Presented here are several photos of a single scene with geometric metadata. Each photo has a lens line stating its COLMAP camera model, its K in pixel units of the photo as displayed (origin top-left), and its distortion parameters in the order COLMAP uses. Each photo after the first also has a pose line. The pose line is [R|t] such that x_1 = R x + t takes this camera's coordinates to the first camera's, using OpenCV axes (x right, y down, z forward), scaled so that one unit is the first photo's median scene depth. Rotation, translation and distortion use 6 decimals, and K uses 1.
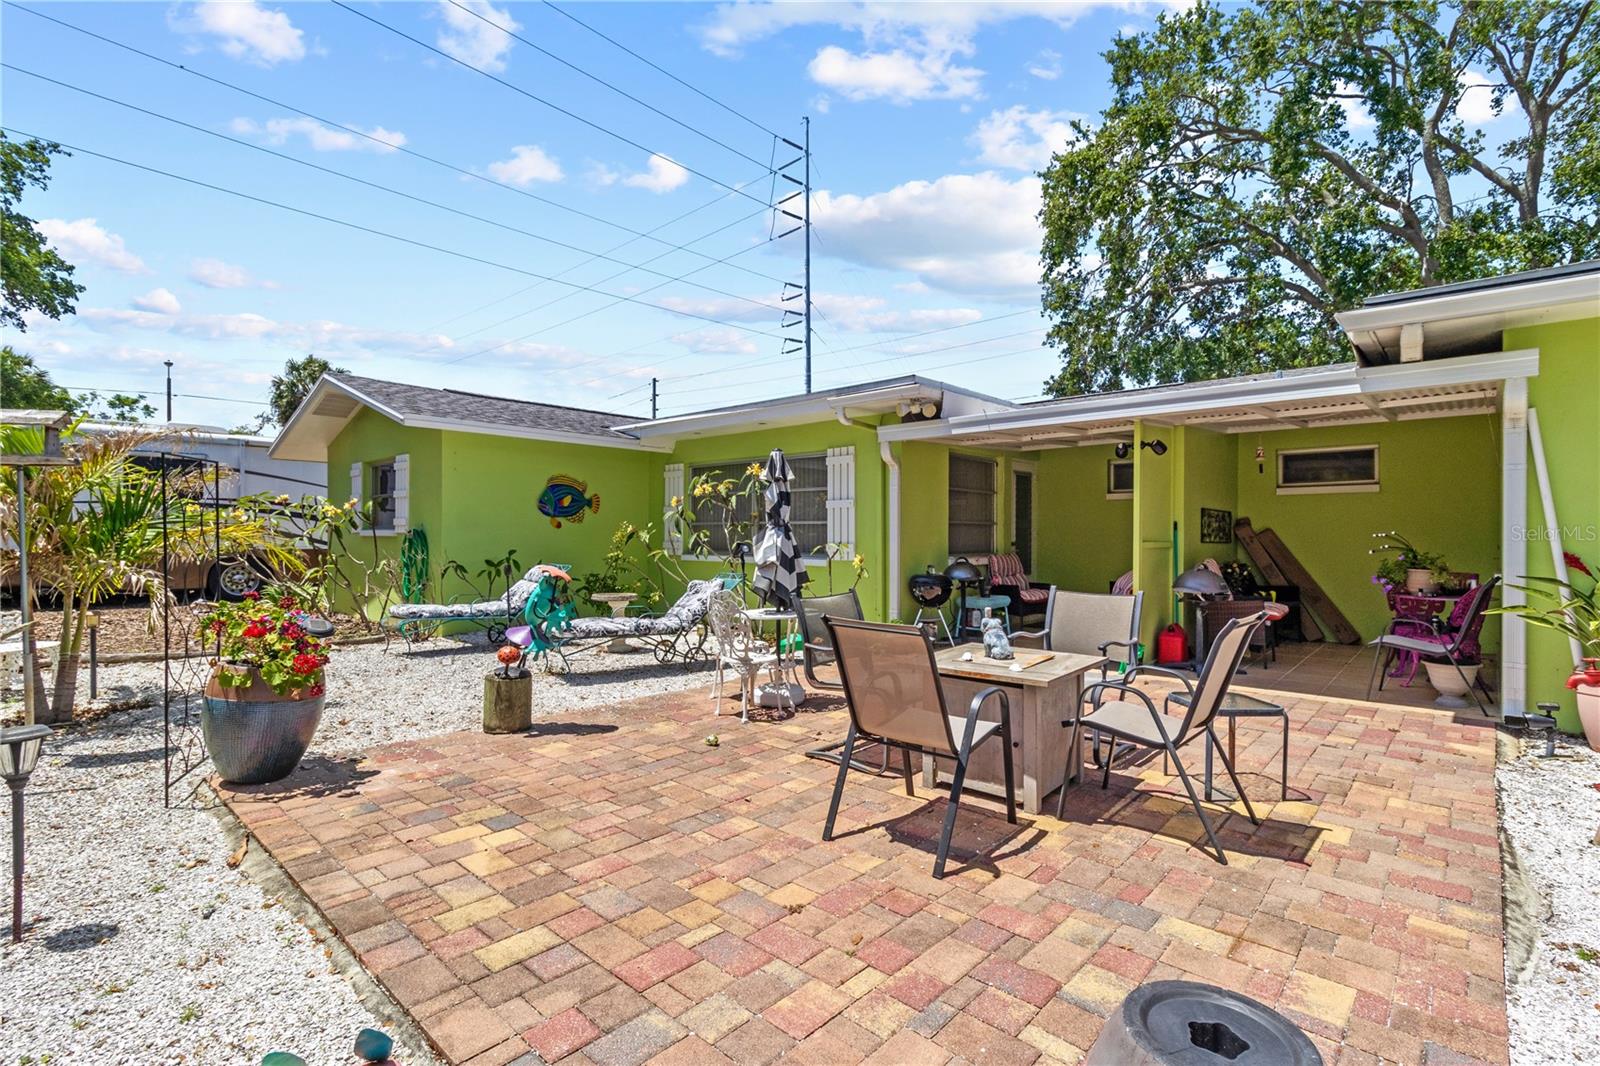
lens RADIAL K [[768.3, 0, 813.7], [0, 768.3, 541.5], [0, 0, 1]] dist [0.001631, 0.000732]
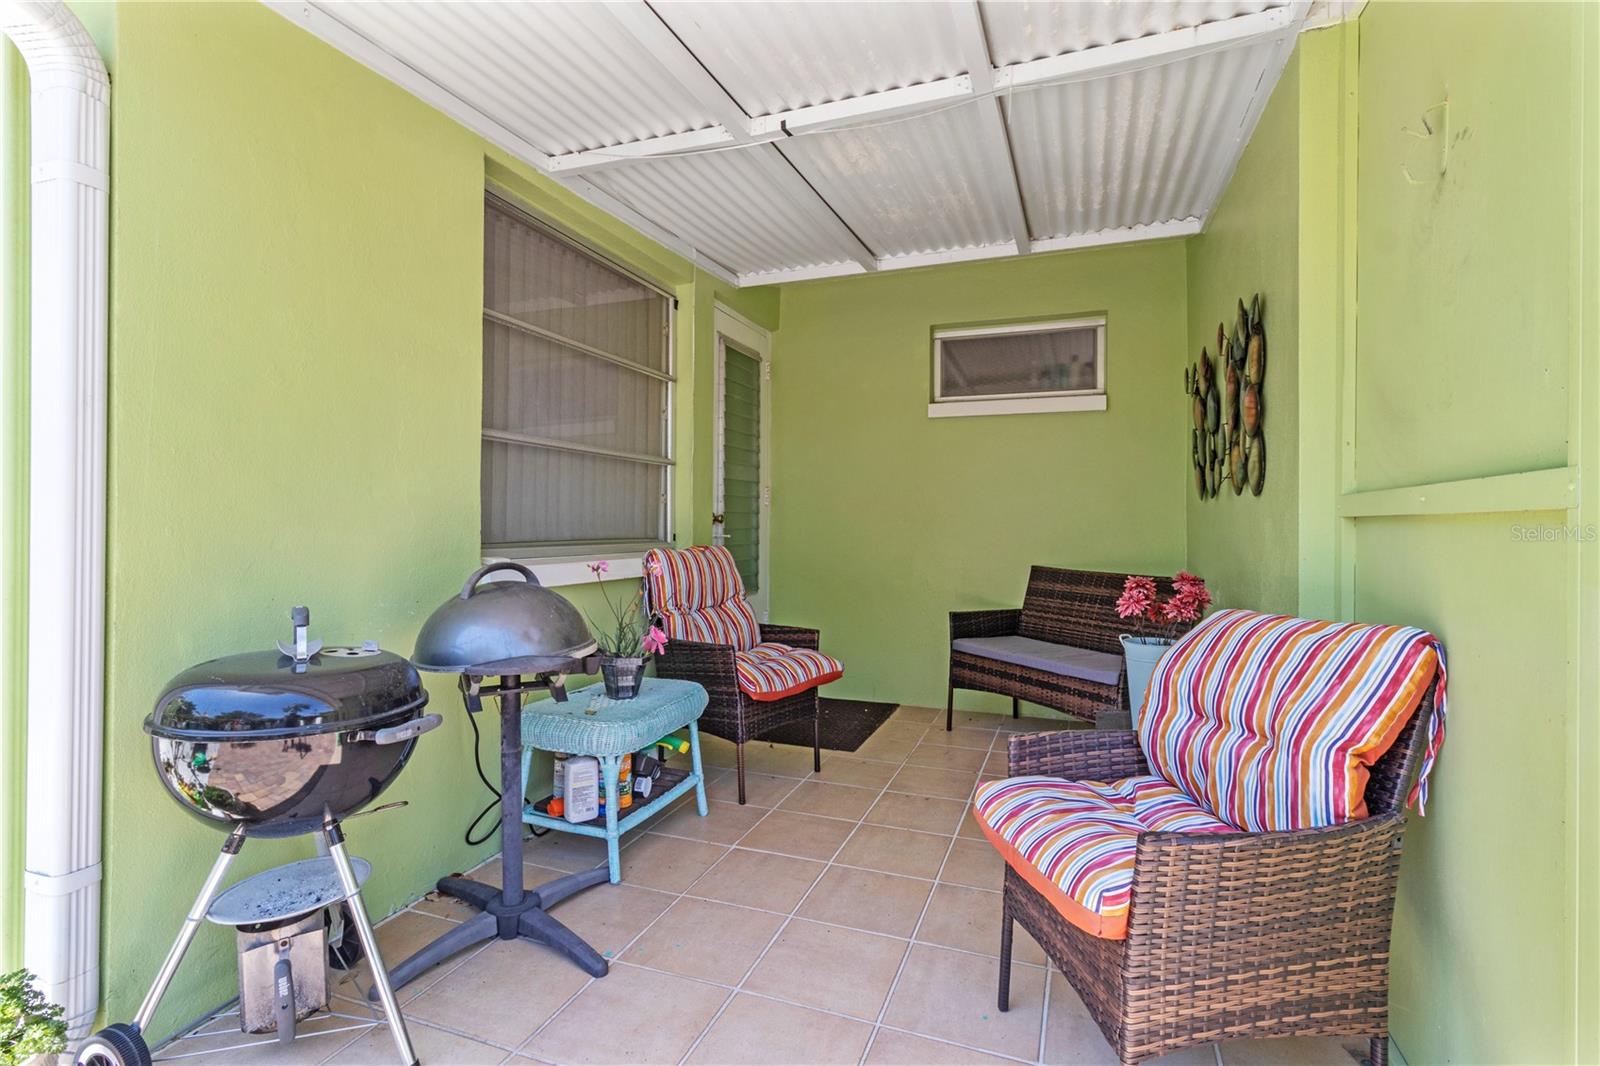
lens RADIAL K [[750.3, 0, 808.0], [0, 750.3, 529.1], [0, 0, 1]] dist [0.001643, 0.001036]
pose [[0.933593, 0.000861, 0.358333, 0.175192], [-0.004020, 0.999959, 0.008073, 0.005422], [-0.358312, -0.008977, 0.933559, 0.663338]]
